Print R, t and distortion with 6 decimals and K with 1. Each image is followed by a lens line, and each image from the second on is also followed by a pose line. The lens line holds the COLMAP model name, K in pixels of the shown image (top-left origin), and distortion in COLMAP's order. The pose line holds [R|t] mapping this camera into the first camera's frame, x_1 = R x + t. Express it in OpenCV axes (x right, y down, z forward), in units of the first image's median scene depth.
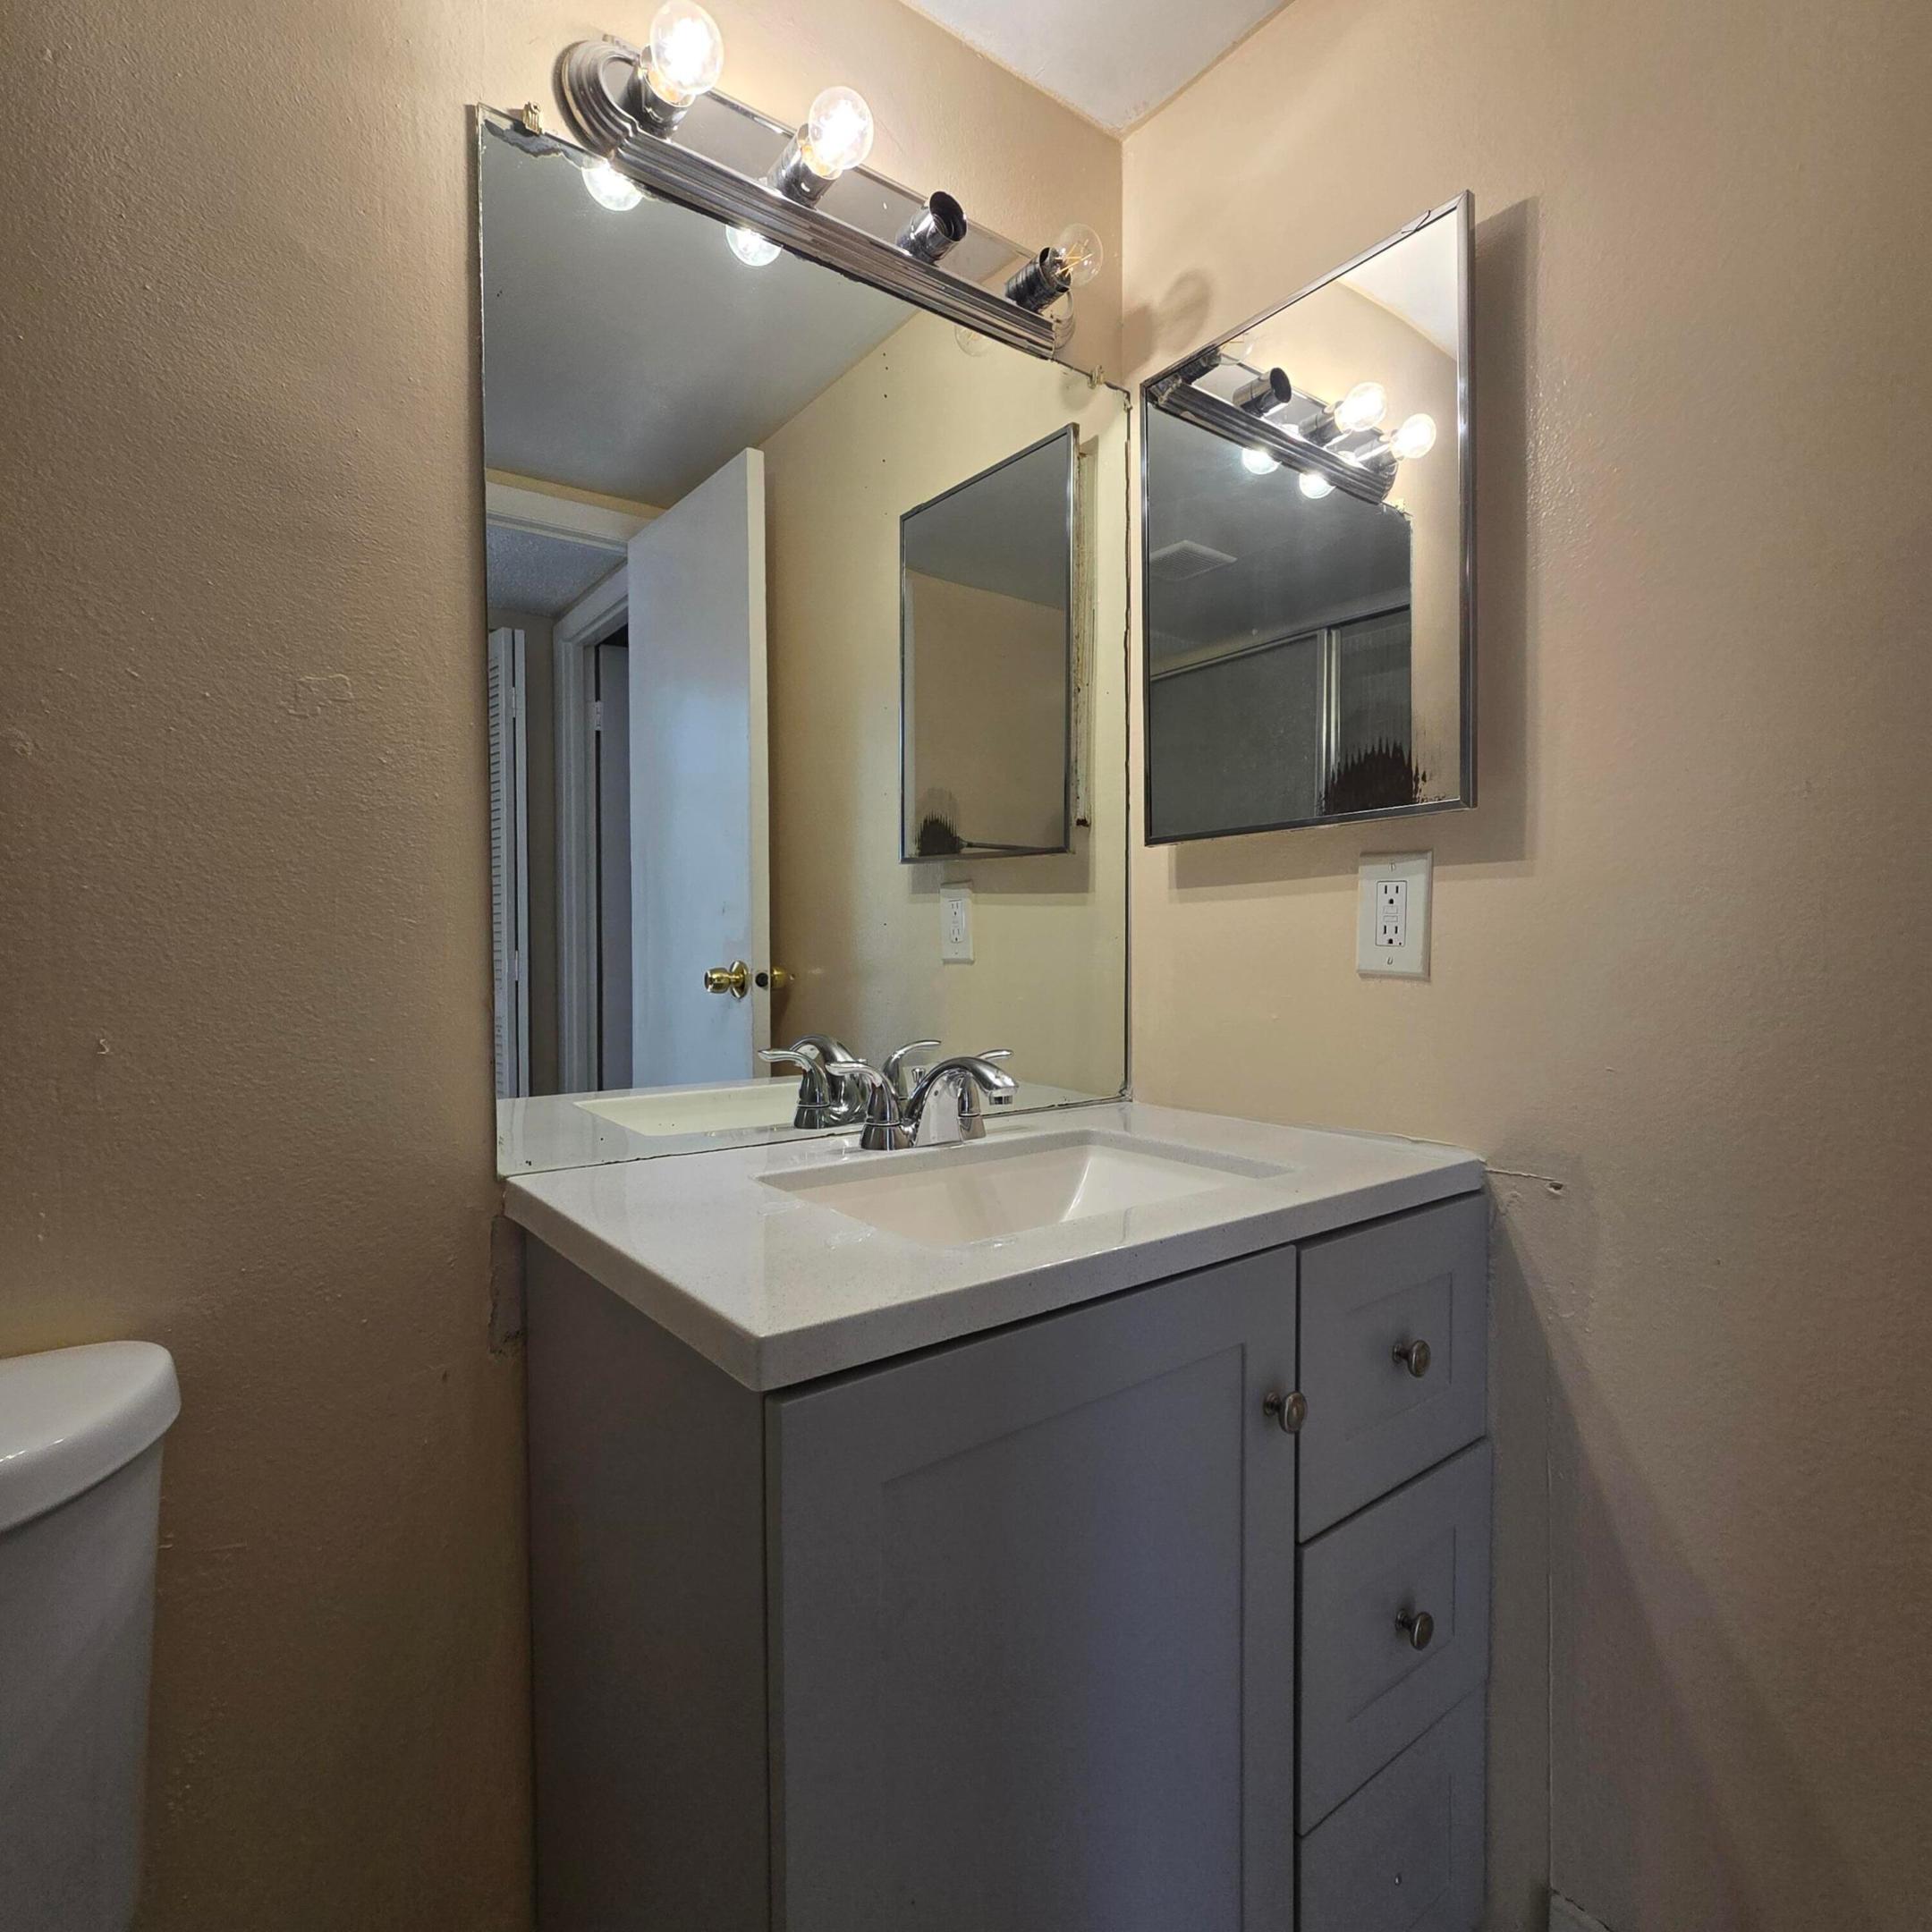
lens RADIAL K [[1055.7, 0, 972.3], [0, 1055.7, 962.1], [0, 0, 1]] dist [-0.001083, -0.000047]
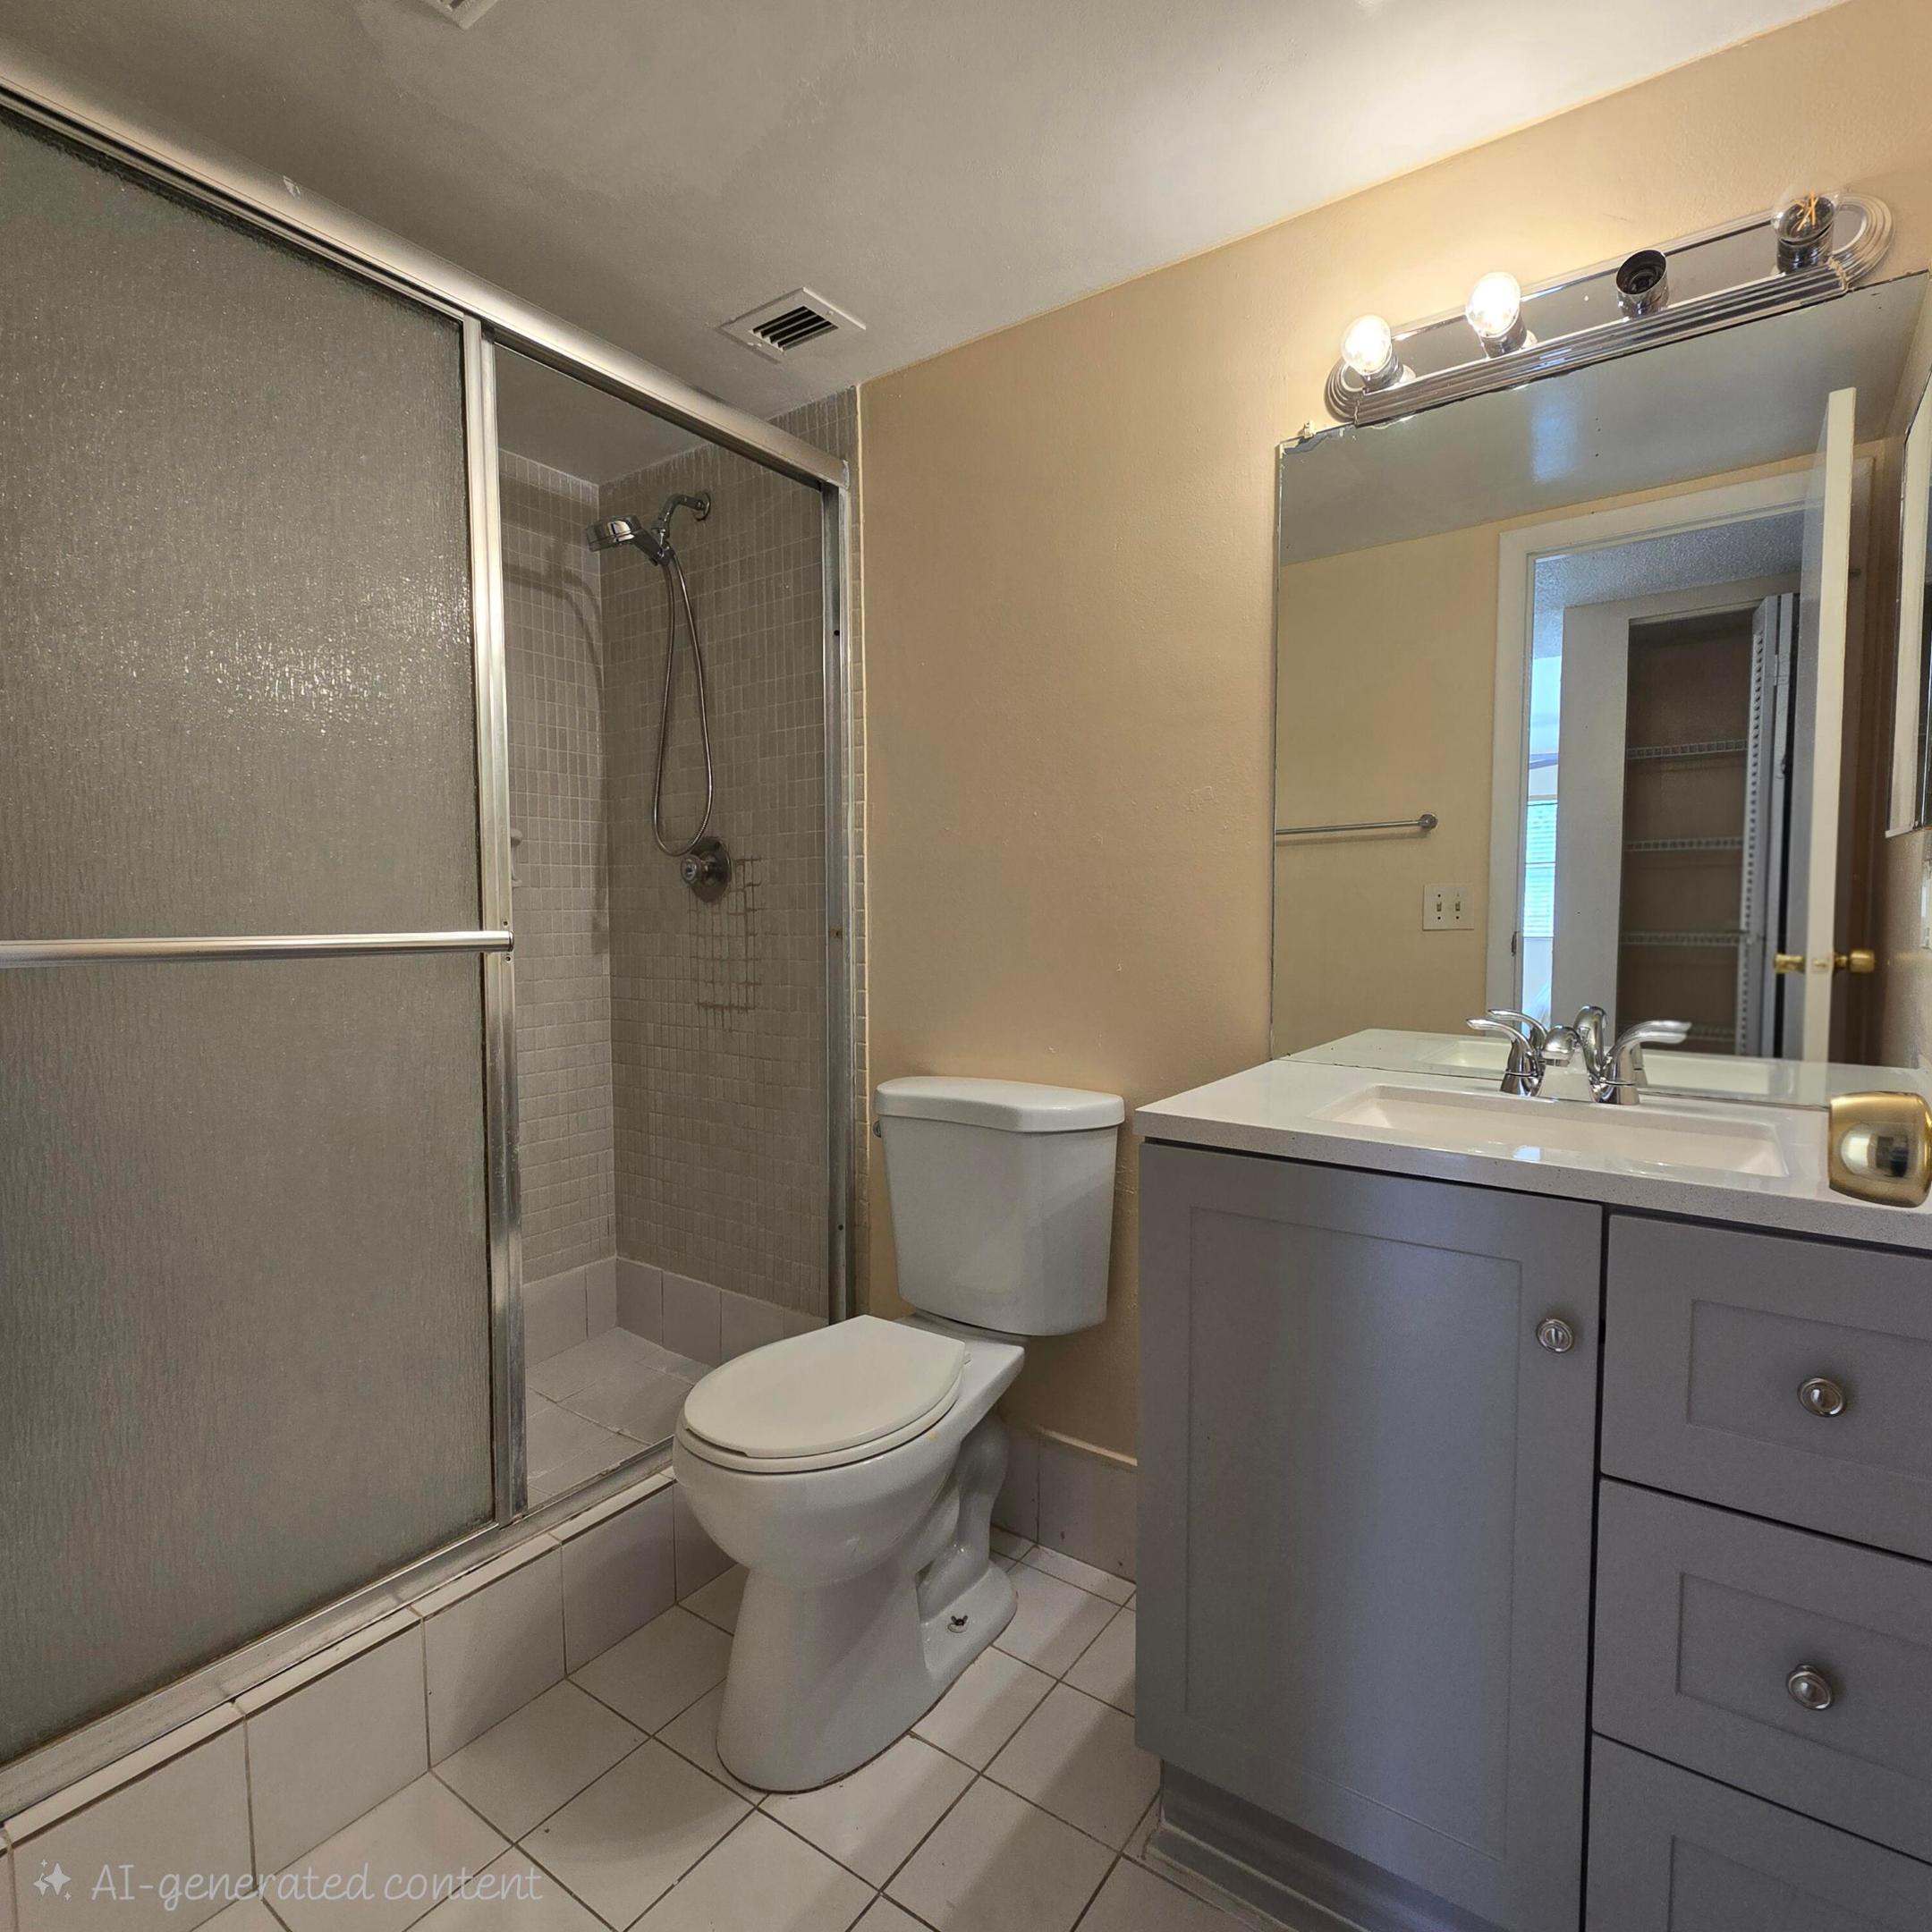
lens RADIAL K [[1055.7, 0, 972.3], [0, 1055.7, 962.1], [0, 0, 1]] dist [-0.001083, -0.000047]
pose [[0.281646, 0.057479, -0.957795, 0.930052], [-0.020850, 0.998335, 0.053781, -0.033952], [0.959292, 0.004823, 0.282376, 0.019443]]
